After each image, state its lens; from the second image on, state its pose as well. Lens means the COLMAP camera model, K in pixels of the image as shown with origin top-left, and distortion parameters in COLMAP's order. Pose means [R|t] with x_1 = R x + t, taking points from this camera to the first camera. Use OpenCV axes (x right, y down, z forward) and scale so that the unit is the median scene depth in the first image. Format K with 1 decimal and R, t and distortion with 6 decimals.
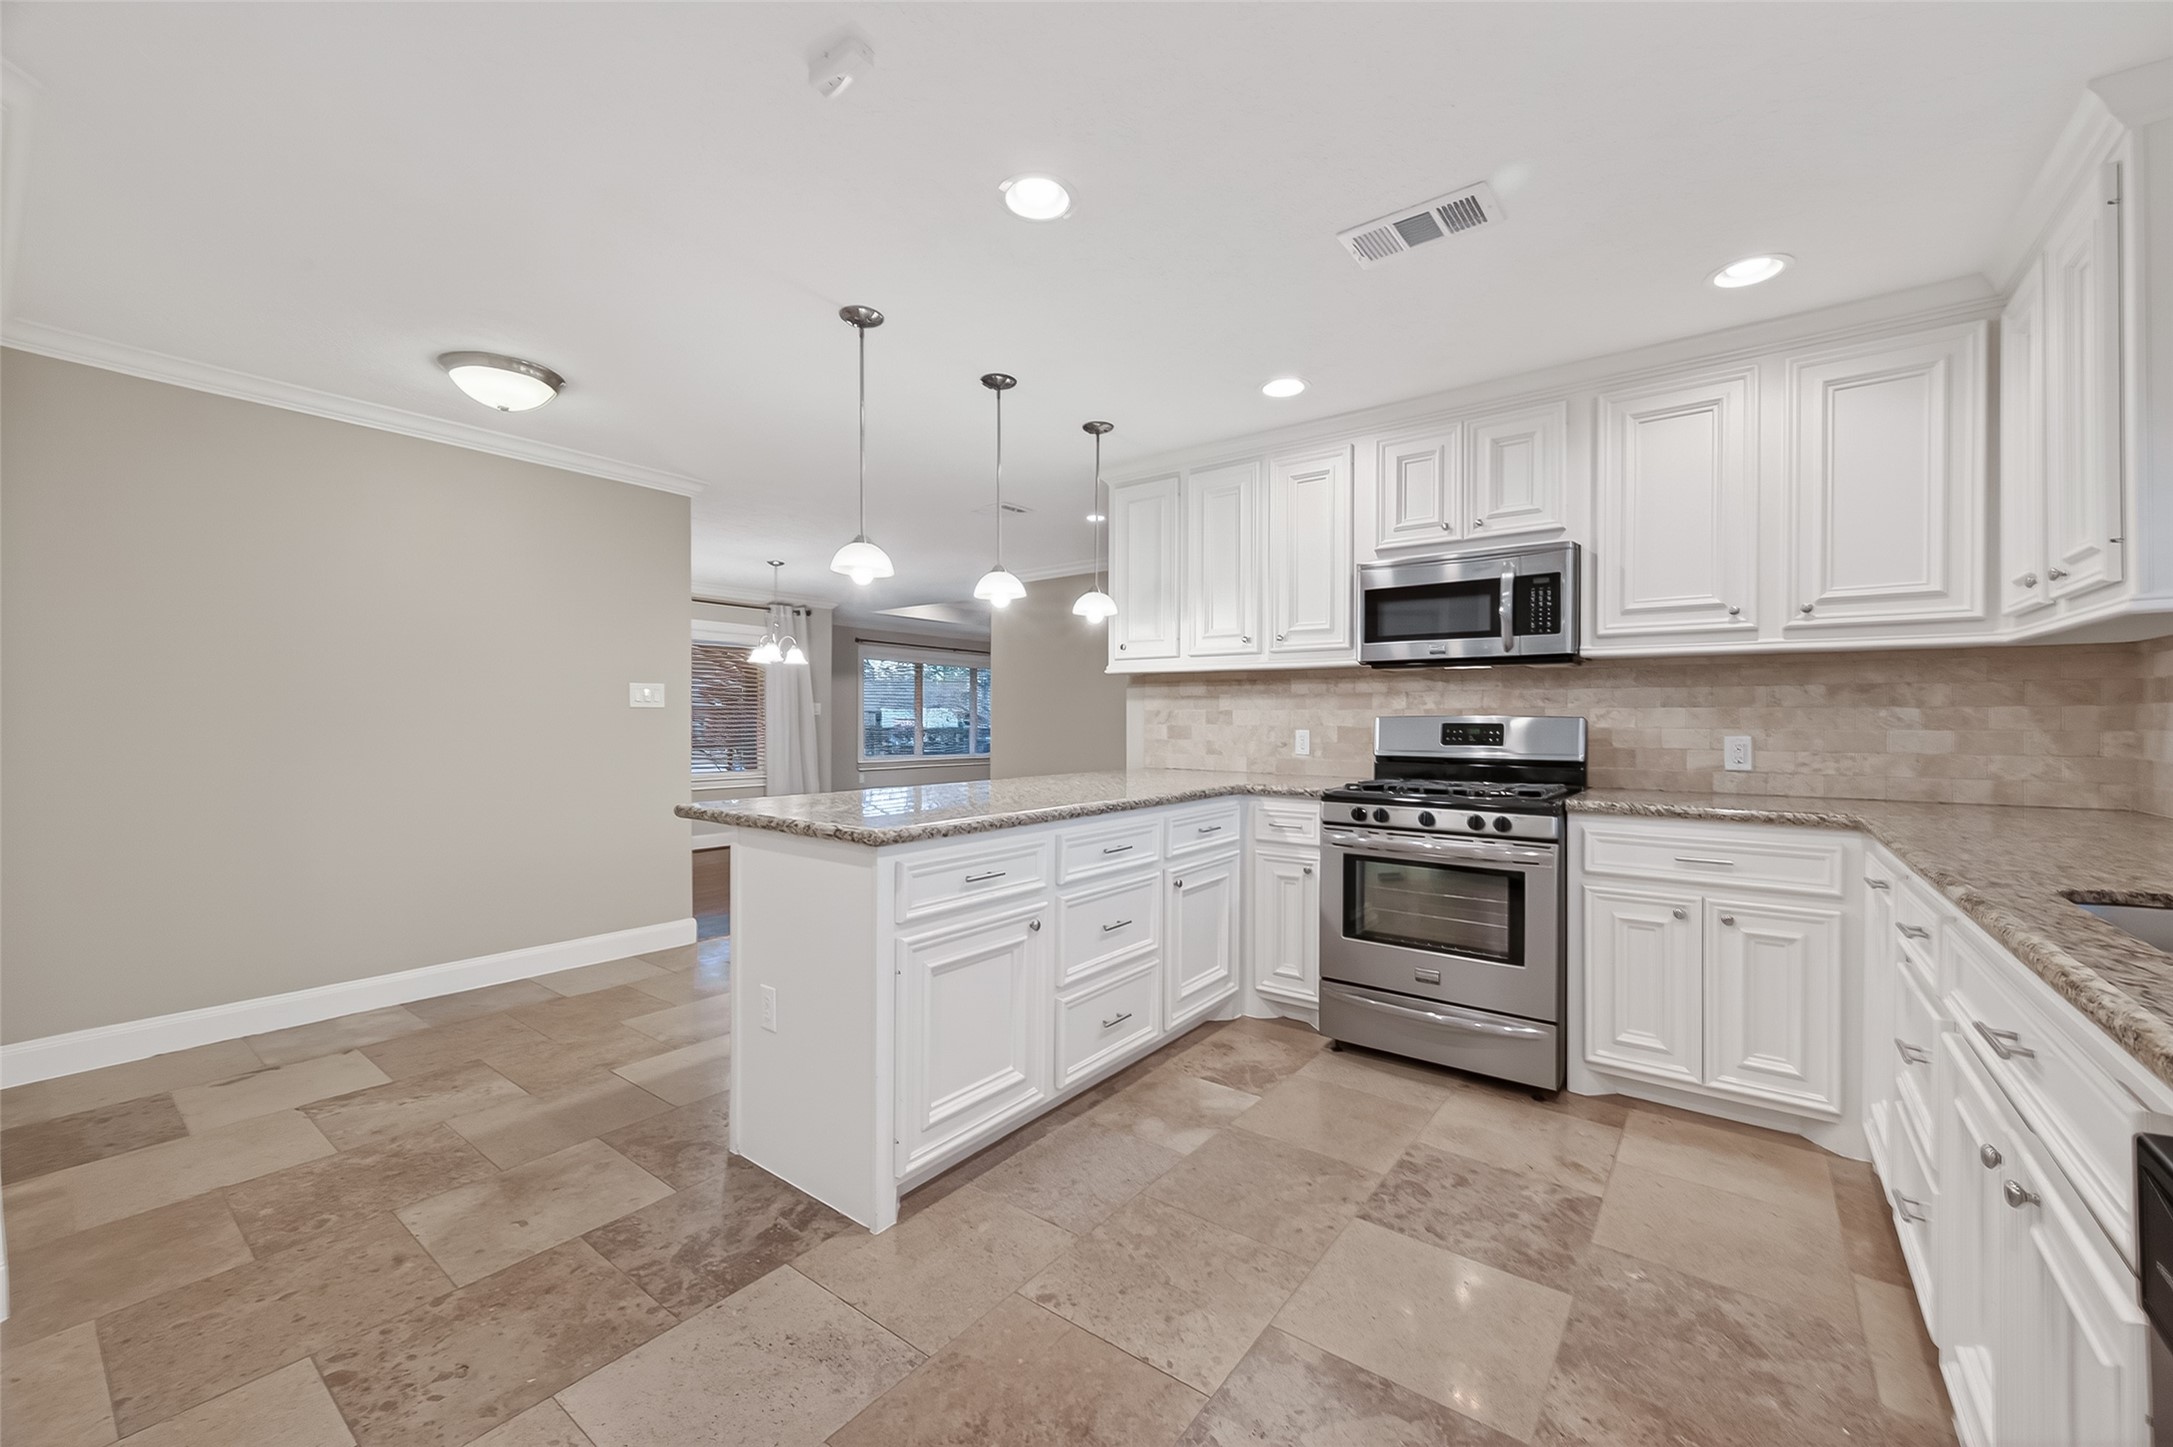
lens RADIAL K [[874.2, 0, 1058.8], [0, 874.2, 721.3], [0, 0, 1]] dist [0.000978, -0.000203]
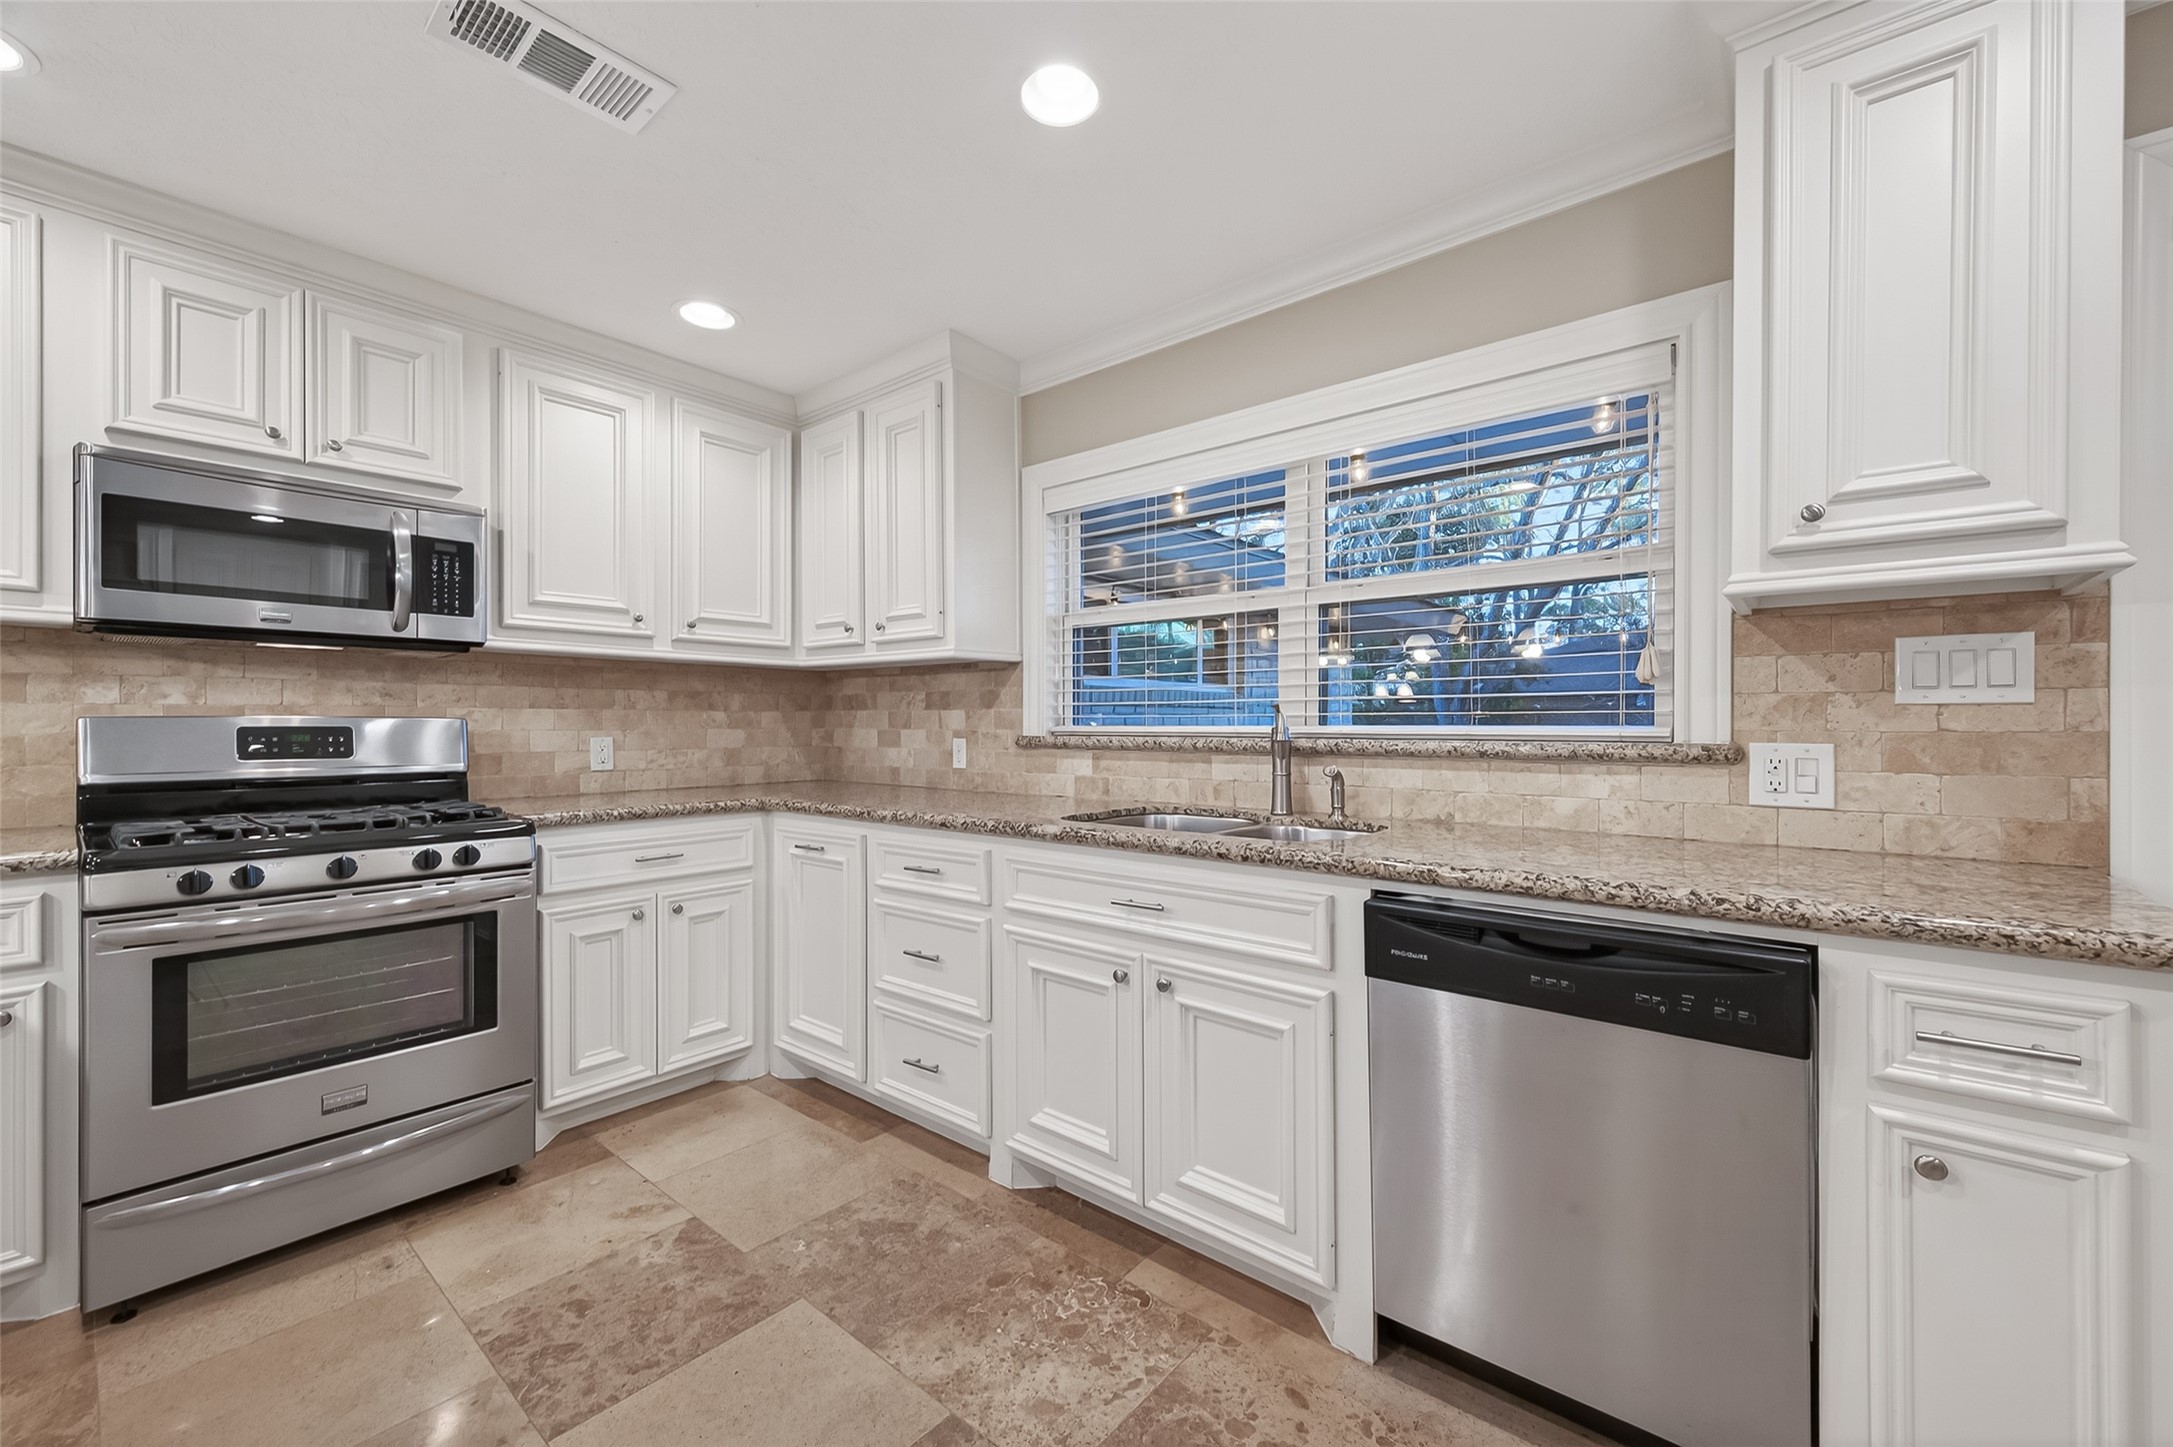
lens RADIAL K [[853.1, 0, 1129.9], [0, 853.1, 724.5], [0, 0, 1]] dist [0.001072, -0.000302]
pose [[0.000195, -0.004992, 0.999988, -0.244614], [0.002154, 0.999985, 0.004992, -0.001866], [-0.999998, 0.002153, 0.000205, 0.396772]]
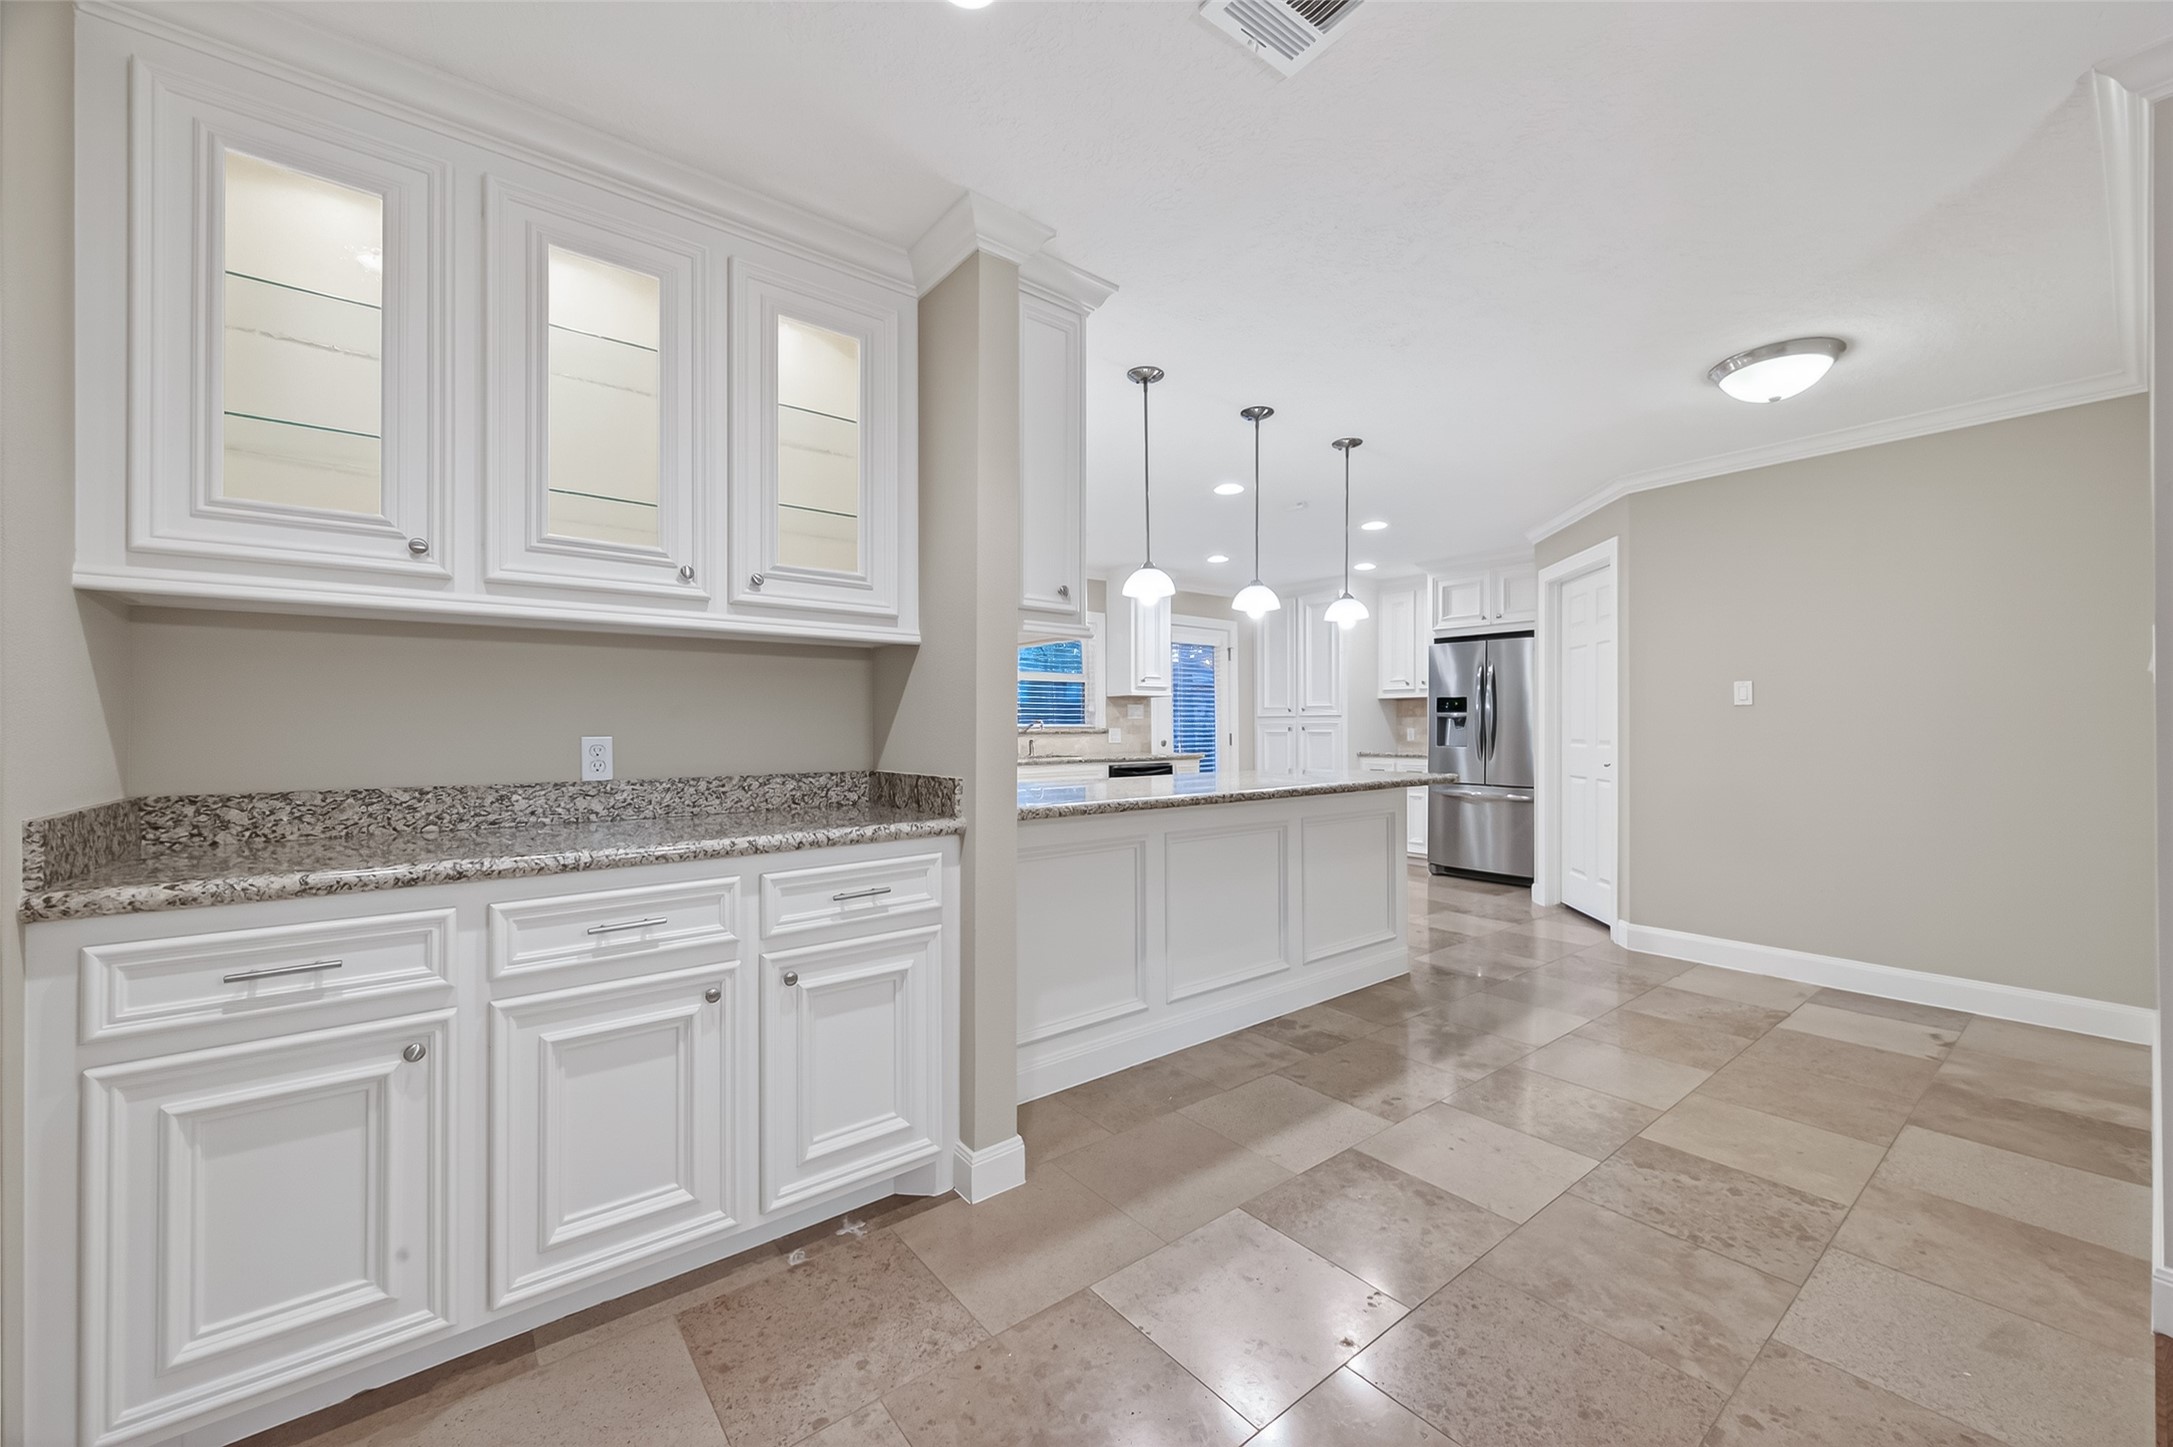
lens RADIAL K [[832.3, 0, 1081.6], [0, 832.3, 709.4], [0, 0, 1]] dist [-0.000693, -0.000434]
pose [[-0.974282, 0.005230, 0.225272, -0.105722], [0.001519, 0.999860, -0.016644, 0.001243], [-0.225327, -0.015874, -0.974154, 2.370214]]
